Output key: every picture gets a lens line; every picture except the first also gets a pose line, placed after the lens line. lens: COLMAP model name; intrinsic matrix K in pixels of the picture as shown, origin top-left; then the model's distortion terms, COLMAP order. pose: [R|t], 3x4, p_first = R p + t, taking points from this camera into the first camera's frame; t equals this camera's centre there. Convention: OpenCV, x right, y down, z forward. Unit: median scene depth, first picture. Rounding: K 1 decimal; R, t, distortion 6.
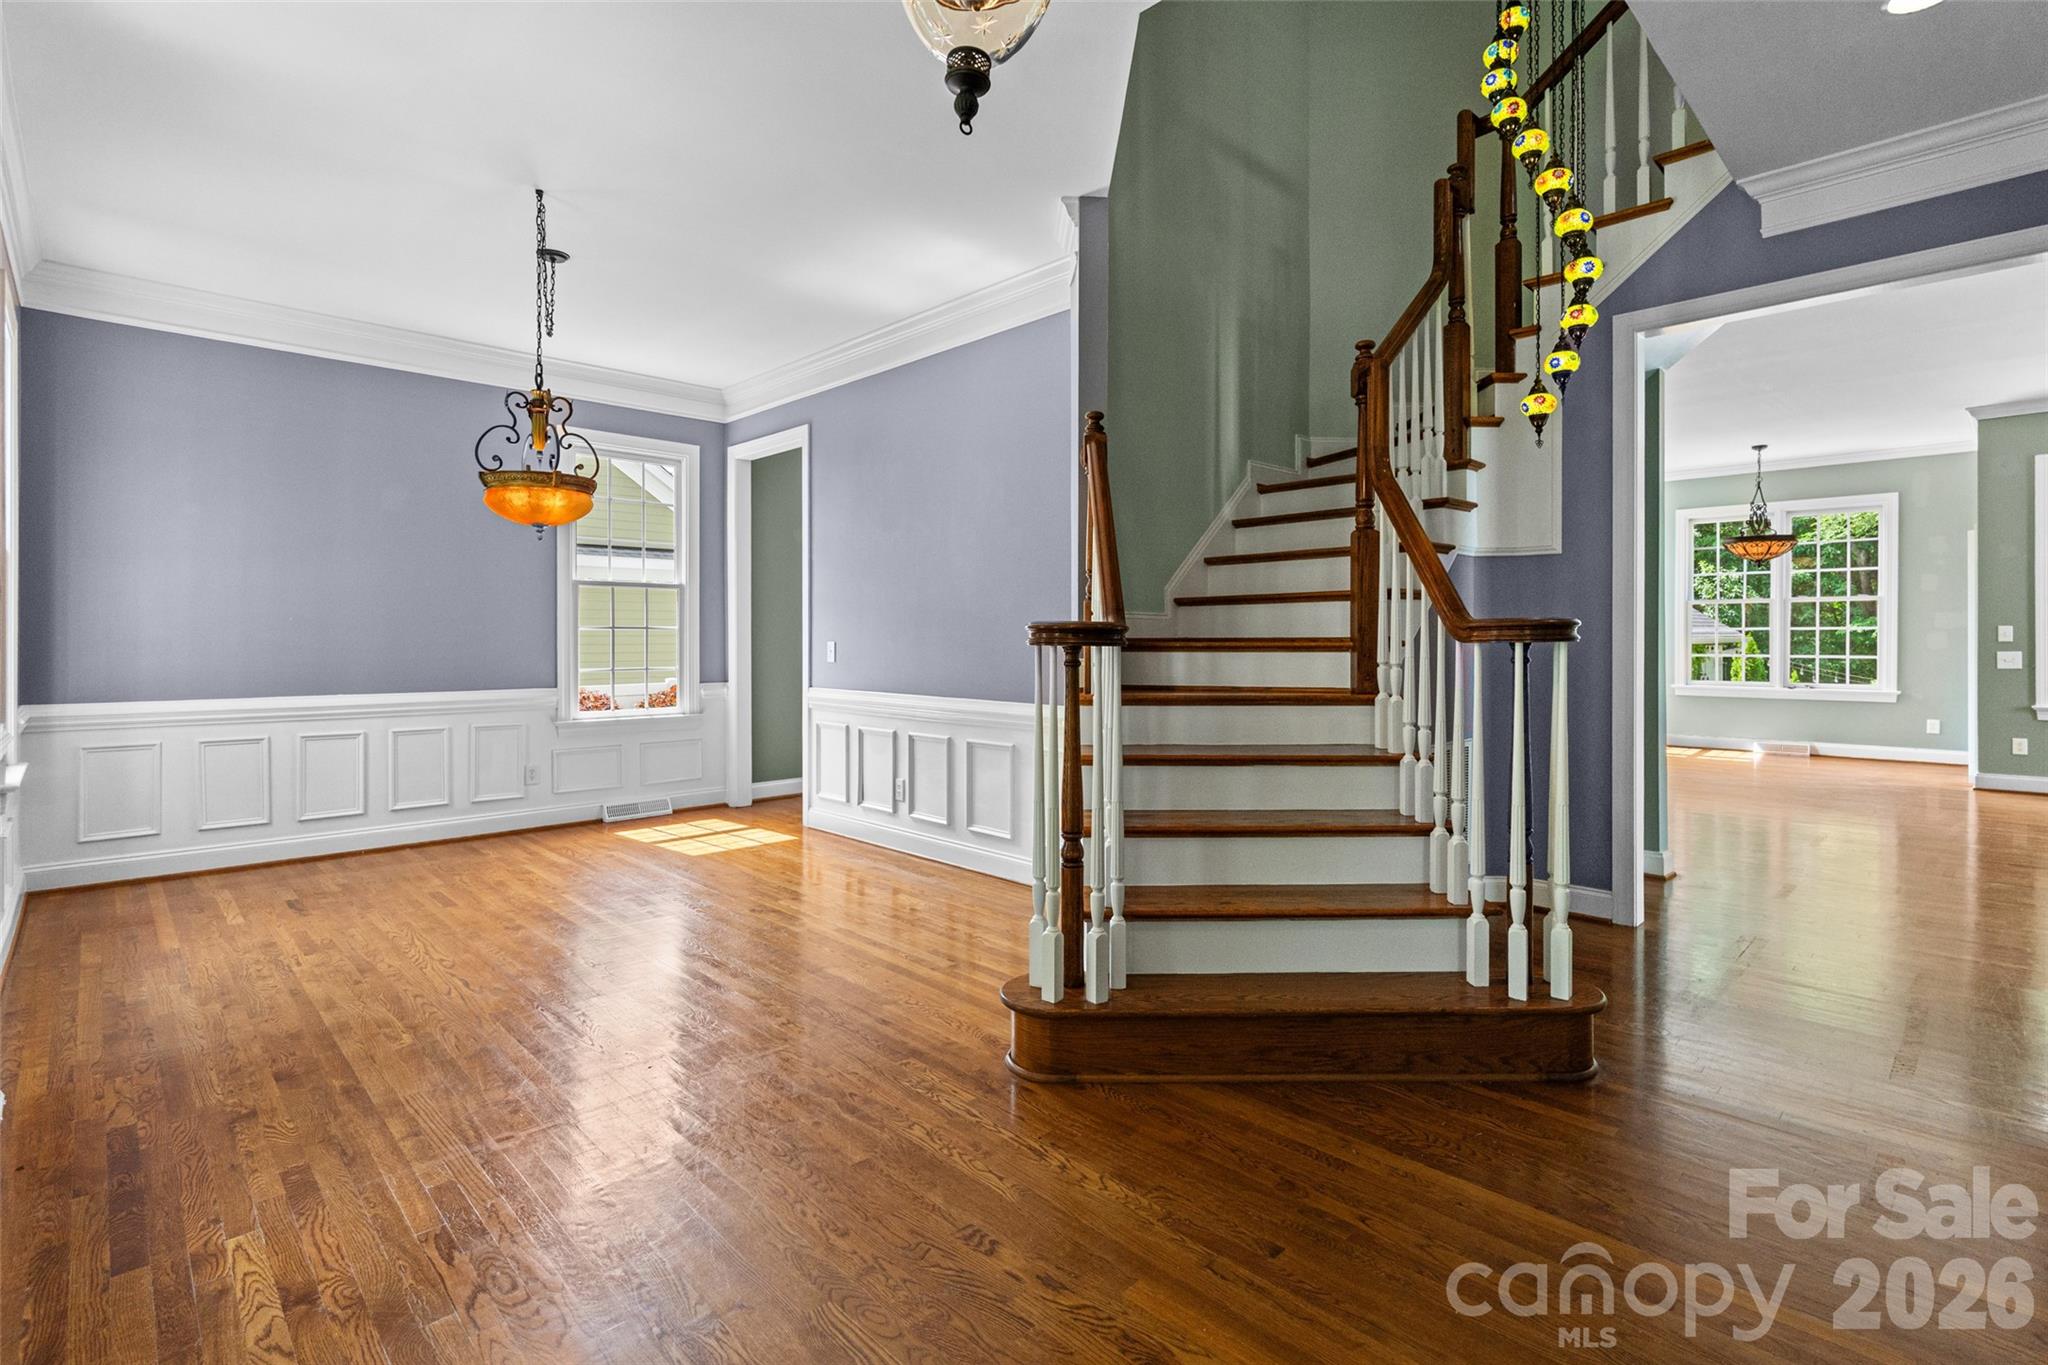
lens RADIAL K [[959.0, 0, 1016.7], [0, 959.0, 642.7], [0, 0, 1]] dist [-0.008673, 0.000995]
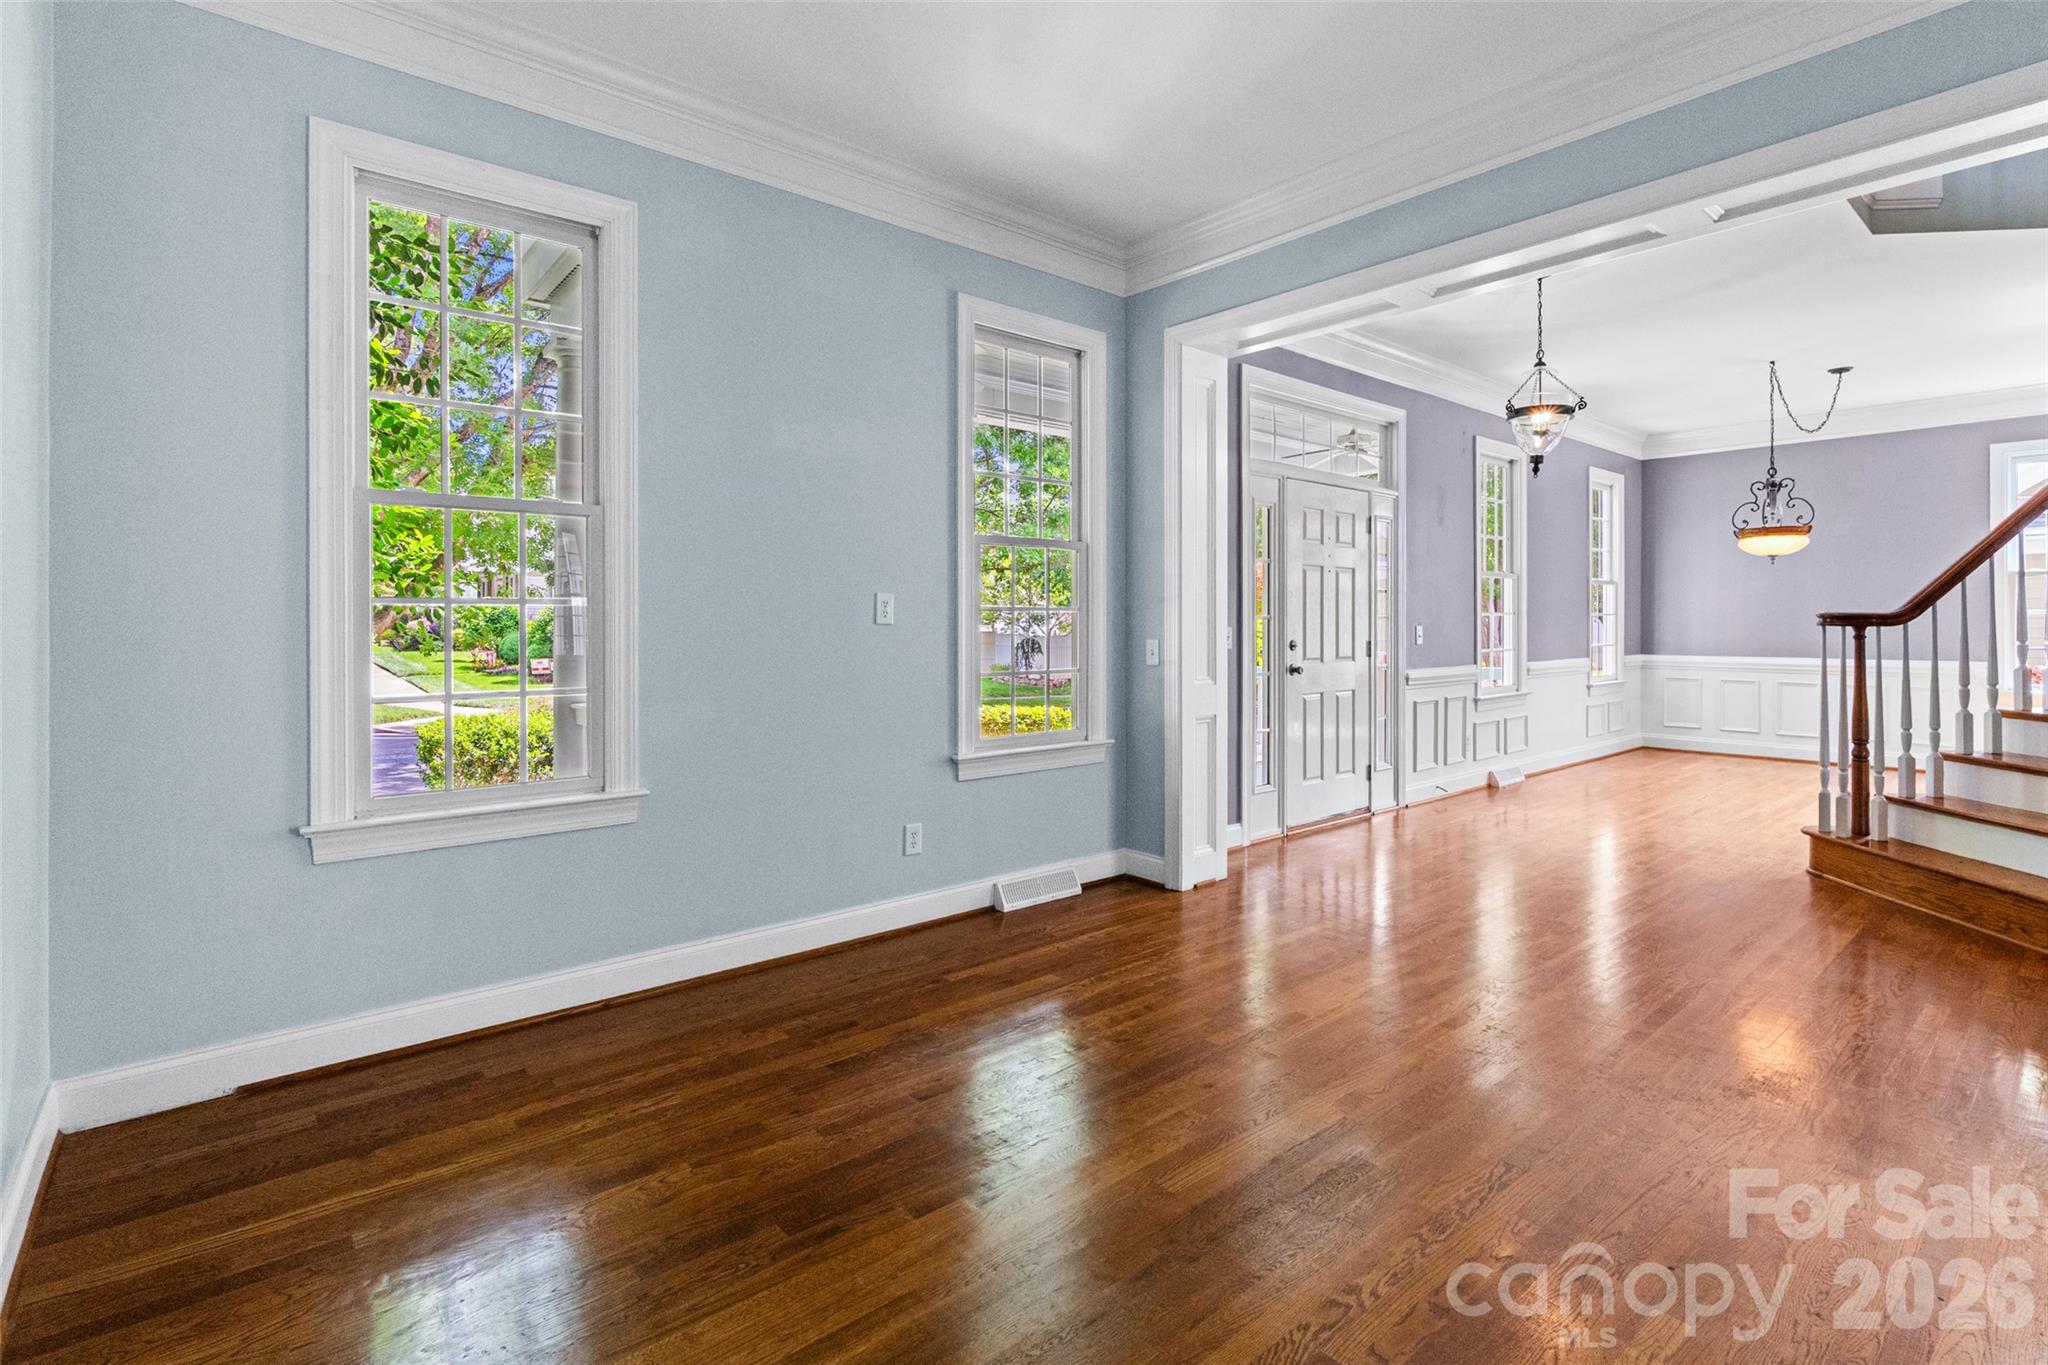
lens RADIAL K [[959.0, 0, 1026.1], [0, 959.0, 626.1], [0, 0, 1]] dist [-0.008673, 0.000995]
pose [[-0.059200, 0.003331, -0.998241, 0.926993], [-0.002638, 0.999990, 0.003493, 0.000521], [0.998243, 0.002840, -0.059191, -0.168906]]
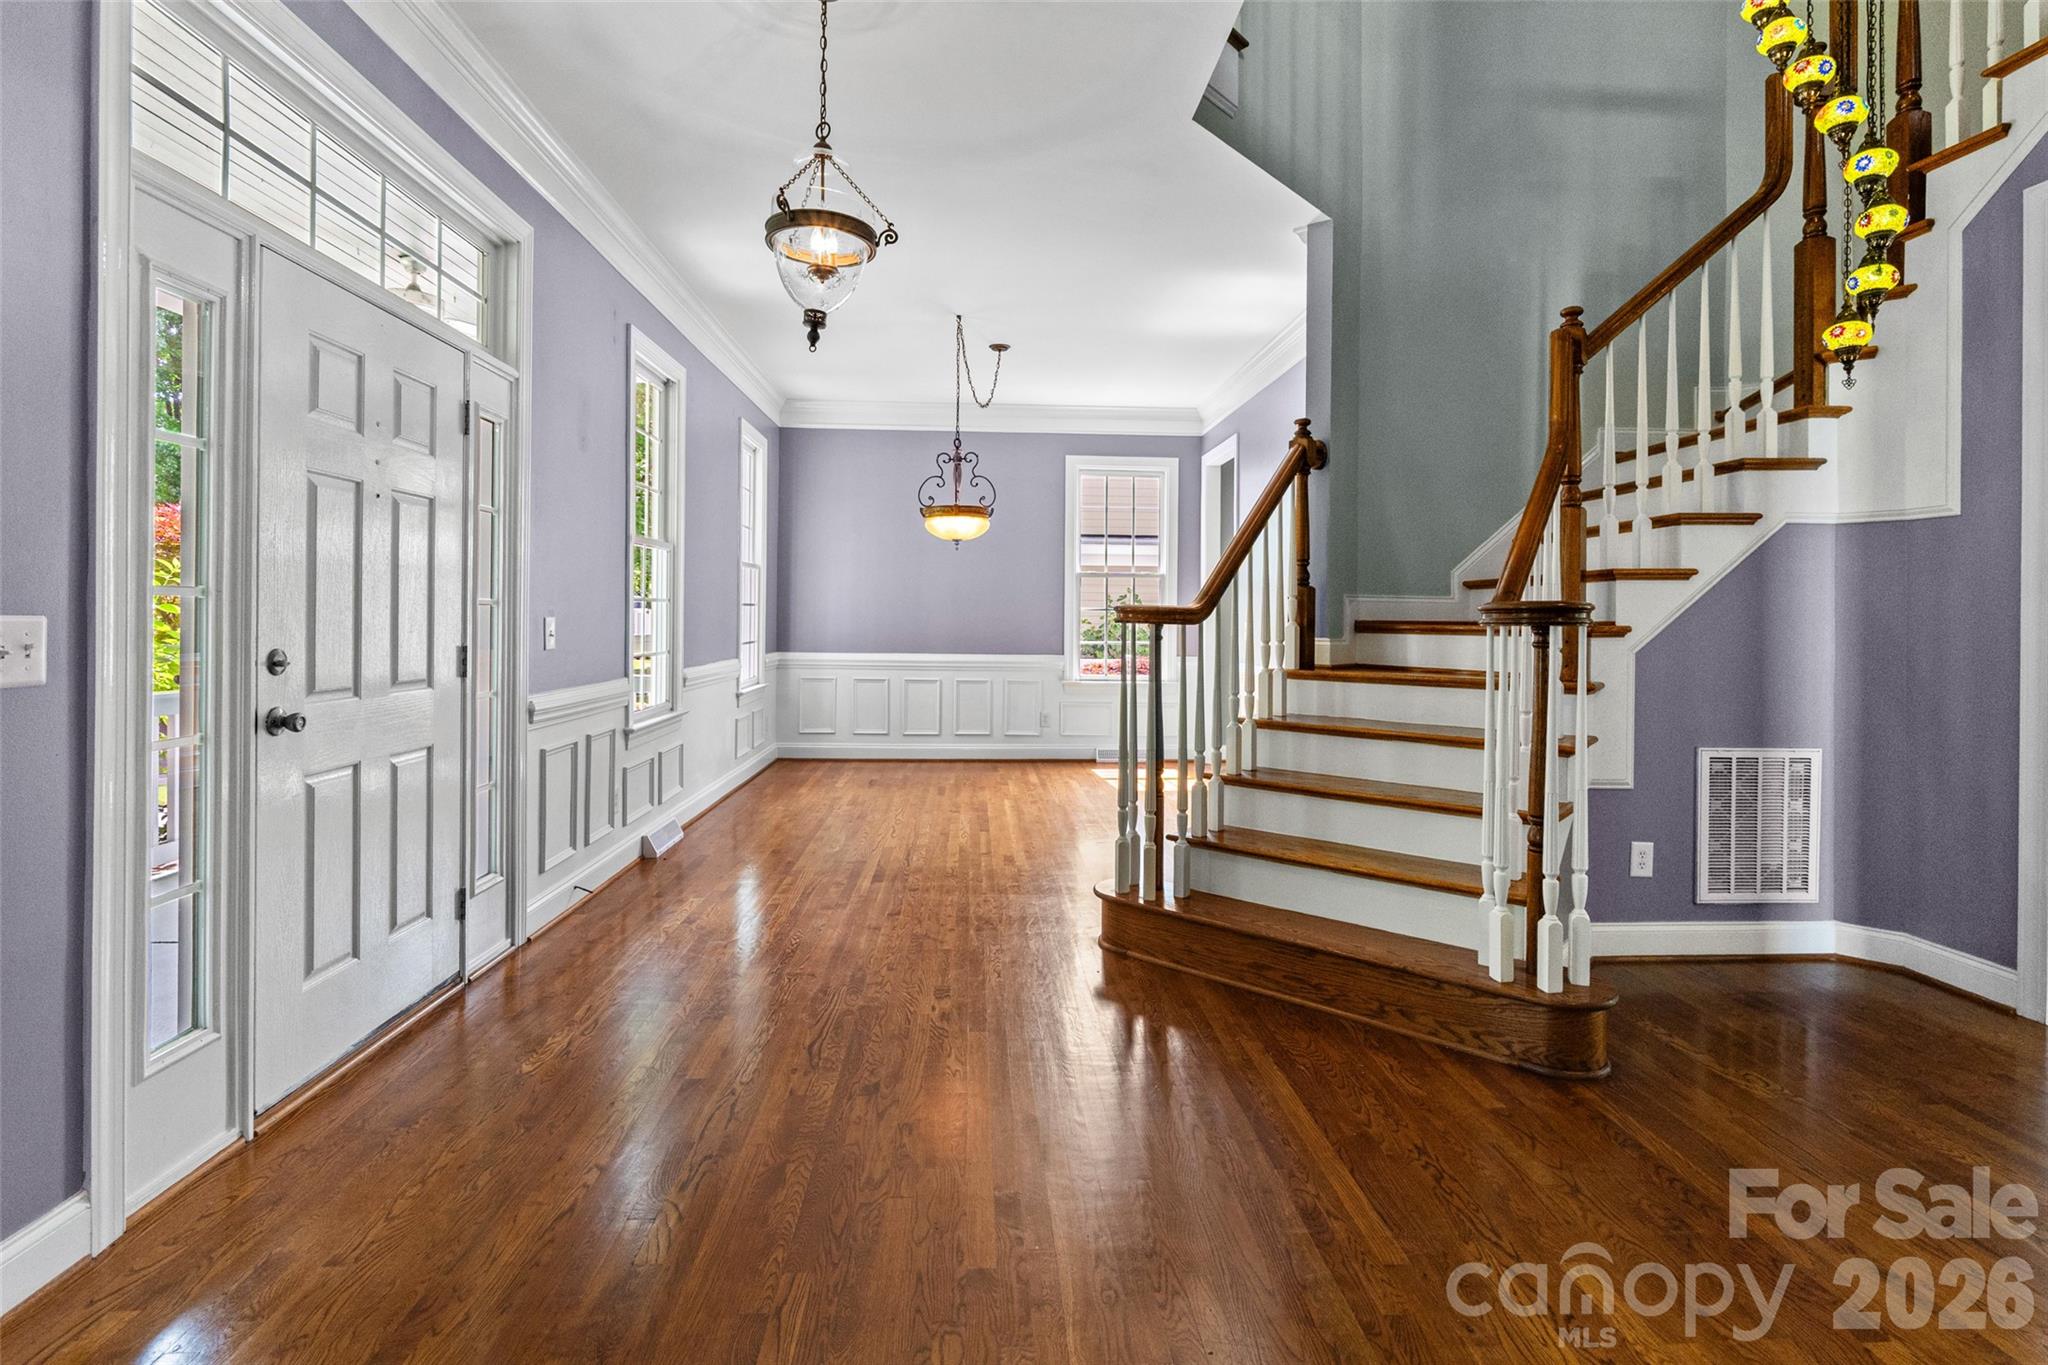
lens RADIAL K [[959.0, 0, 1020.8], [0, 959.0, 623.8], [0, 0, 1]] dist [-0.008673, 0.000995]
pose [[0.756390, 0.012666, -0.653998, 0.399454], [-0.014186, 0.999895, 0.002958, 0.001088], [0.653967, 0.007040, 0.756490, -0.045952]]
